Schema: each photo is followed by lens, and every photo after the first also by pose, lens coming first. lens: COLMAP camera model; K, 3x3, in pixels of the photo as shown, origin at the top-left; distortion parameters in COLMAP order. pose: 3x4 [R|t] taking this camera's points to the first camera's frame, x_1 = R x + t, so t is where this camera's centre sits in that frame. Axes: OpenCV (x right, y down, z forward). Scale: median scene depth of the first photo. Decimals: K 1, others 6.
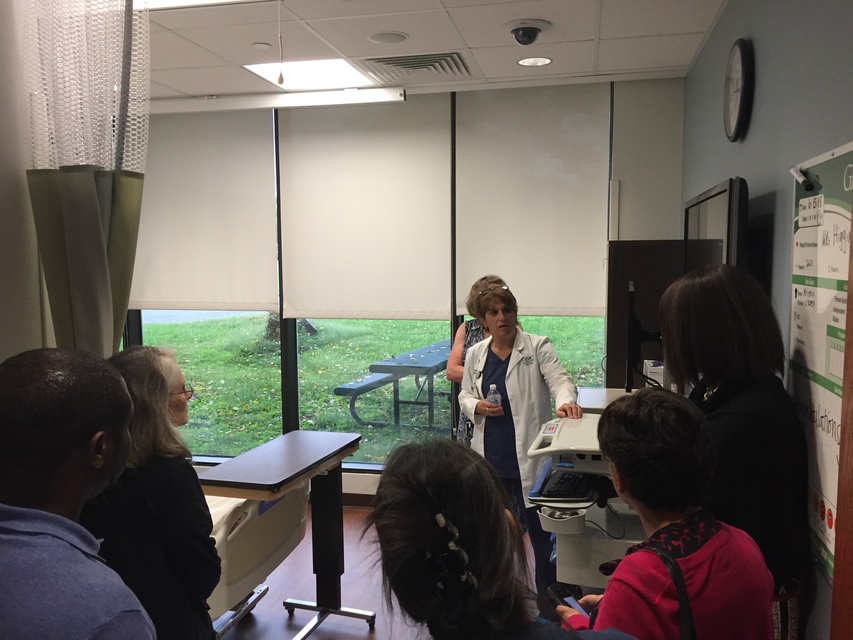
lens RADIAL K [[740.1, 0, 425.9], [0, 740.1, 319.7], [0, 0, 1]] dist [0.064869, -0.009619]
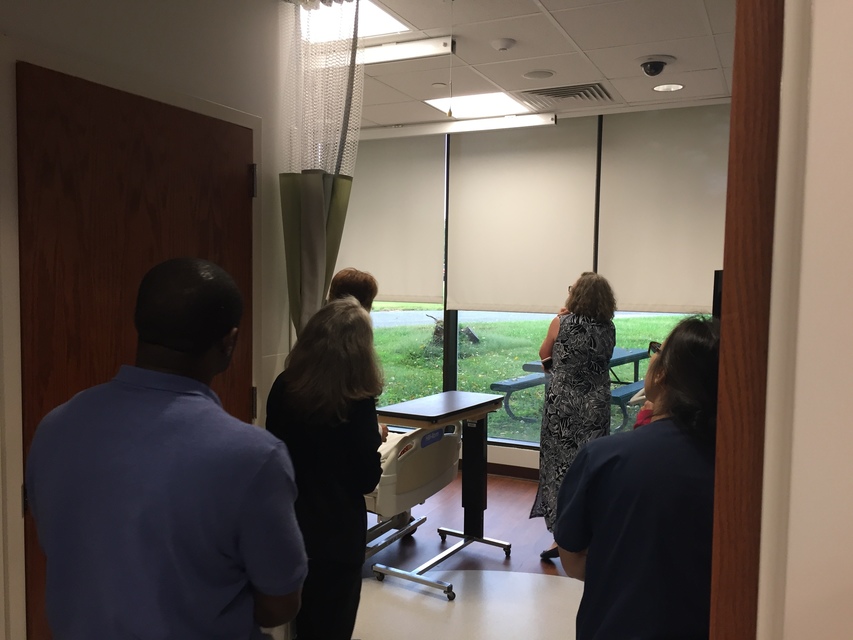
lens RADIAL K [[740.1, 0, 425.9], [0, 740.1, 319.7], [0, 0, 1]] dist [0.064869, -0.009619]
pose [[0.974534, 0.034866, -0.221513, 0.043614], [-0.041399, 0.998832, -0.024917, 0.052668], [0.220386, 0.033453, 0.974839, -0.183609]]
